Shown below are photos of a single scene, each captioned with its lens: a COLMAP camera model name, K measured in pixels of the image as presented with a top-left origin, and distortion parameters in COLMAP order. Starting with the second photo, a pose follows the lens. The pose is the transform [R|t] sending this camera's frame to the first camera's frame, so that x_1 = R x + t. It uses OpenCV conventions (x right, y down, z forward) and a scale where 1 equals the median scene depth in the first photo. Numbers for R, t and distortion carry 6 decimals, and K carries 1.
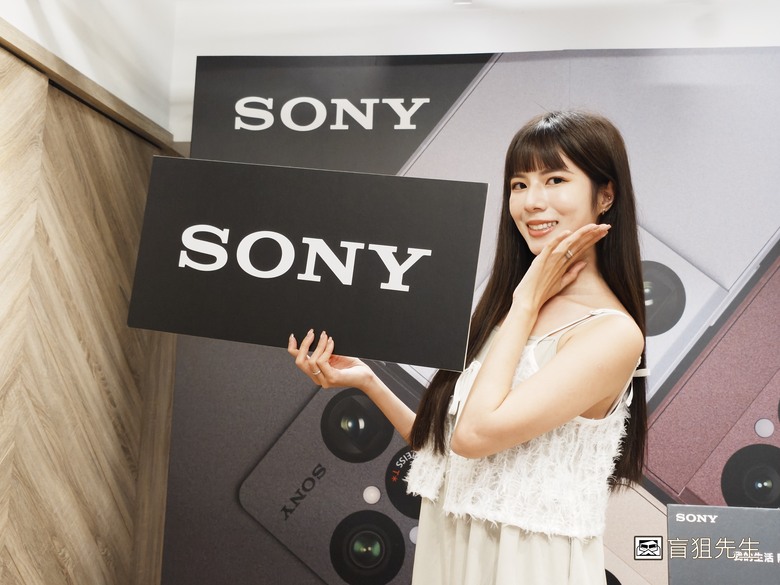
lens RADIAL K [[1110.5, 0, 407.0], [0, 1110.5, 286.9], [0, 0, 1]] dist [-0.016102, 0.024817]
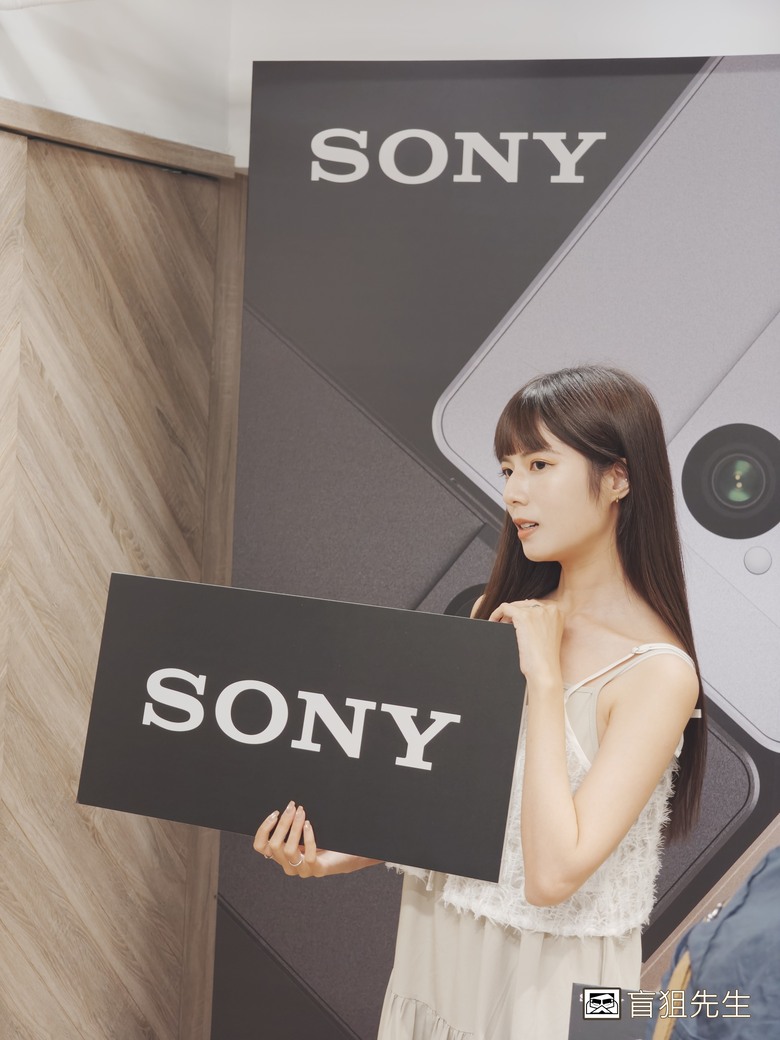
lens RADIAL K [[2187.6, 0, 392.1], [0, 2187.6, 517.9], [0, 0, 1]] dist [0.100861, 0.405336]
pose [[0.977939, 0.018175, -0.208100, 0.164823], [0.022344, 0.981391, 0.190715, -0.194587], [0.207694, -0.191158, 0.959334, -0.267100]]
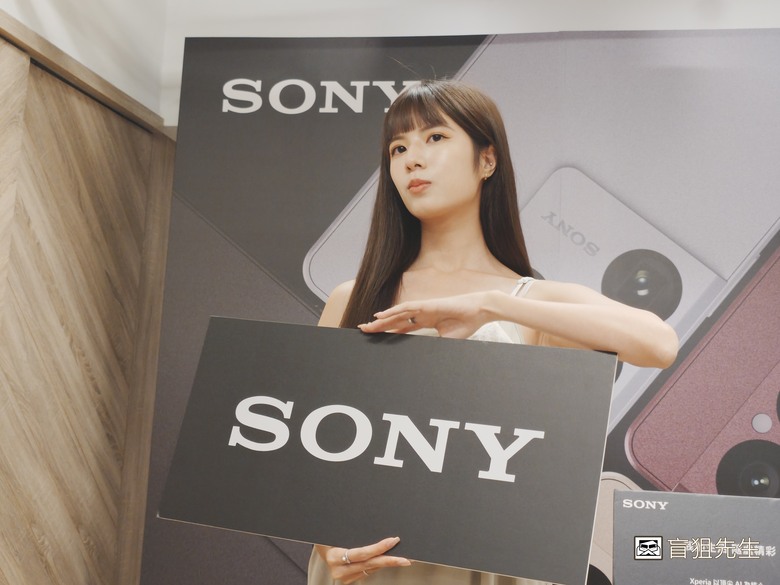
lens RADIAL K [[1106.8, 0, 394.4], [0, 1106.8, 291.3], [0, 0, 1]] dist [0.009925, -0.098497]
pose [[0.999471, 0.010559, -0.030758, 0.028782], [-0.010436, 0.999937, 0.004161, 0.010842], [0.030800, -0.003838, 0.999518, 0.027561]]
